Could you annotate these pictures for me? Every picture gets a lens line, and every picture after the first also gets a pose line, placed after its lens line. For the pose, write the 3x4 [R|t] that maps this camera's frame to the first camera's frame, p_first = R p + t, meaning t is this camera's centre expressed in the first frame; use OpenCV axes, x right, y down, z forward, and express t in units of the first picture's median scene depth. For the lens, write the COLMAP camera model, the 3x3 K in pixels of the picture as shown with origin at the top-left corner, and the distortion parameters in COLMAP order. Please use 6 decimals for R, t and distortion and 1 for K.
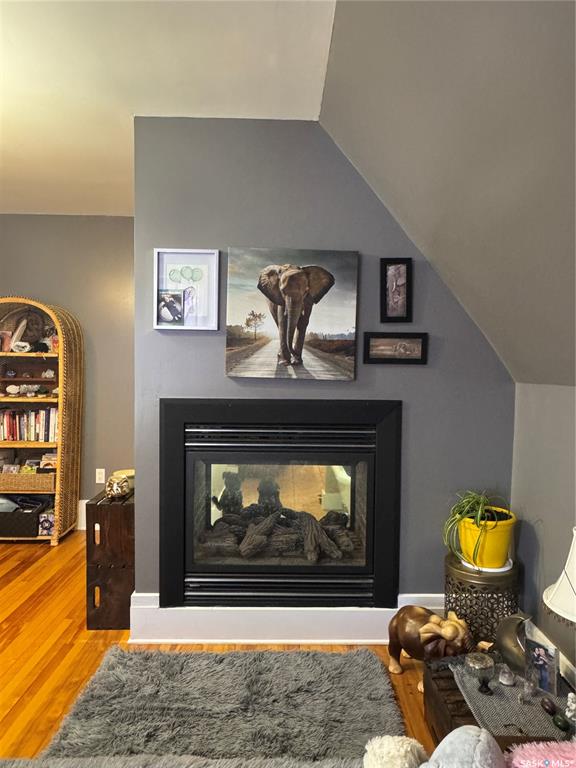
lens RADIAL K [[522.8, 0, 288.0], [0, 522.8, 384.0], [0, 0, 1]] dist [-0.004837, -0.000909]
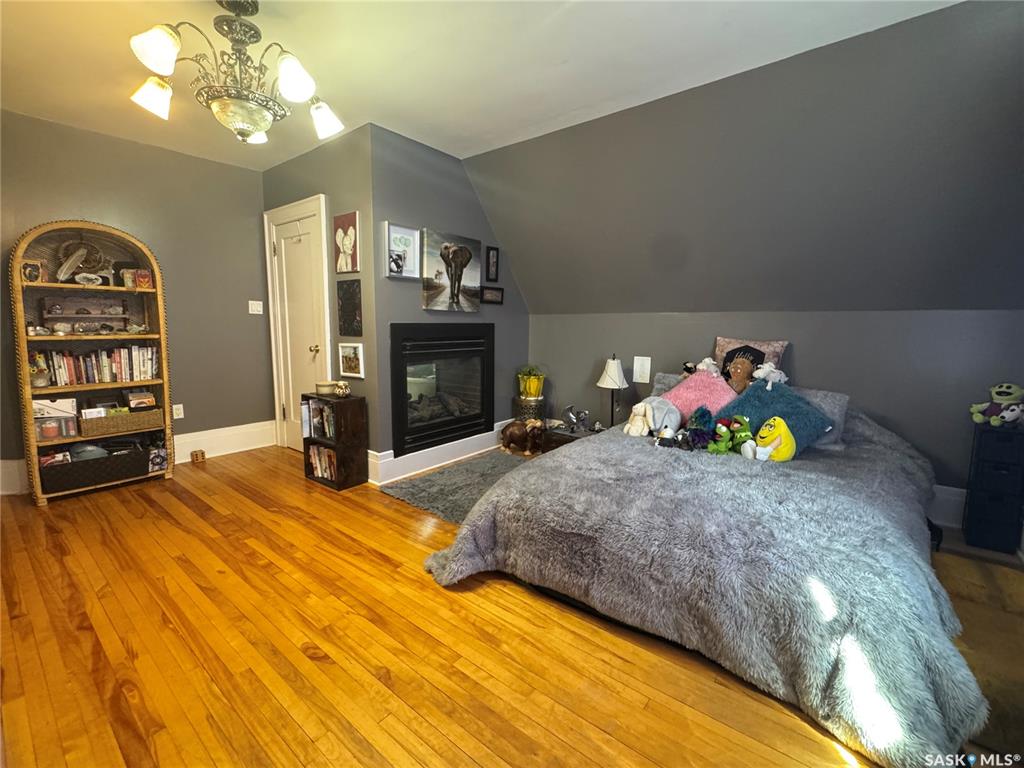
lens RADIAL K [[450.3, 0, 512.0], [0, 450.3, 384.0], [0, 0, 1]] dist [-0.001879, -0.000112]
pose [[0.639089, -0.110491, 0.761155, -1.044604], [0.026639, 0.992214, 0.121665, 0.054235], [-0.768671, -0.057479, 0.637056, -0.118487]]
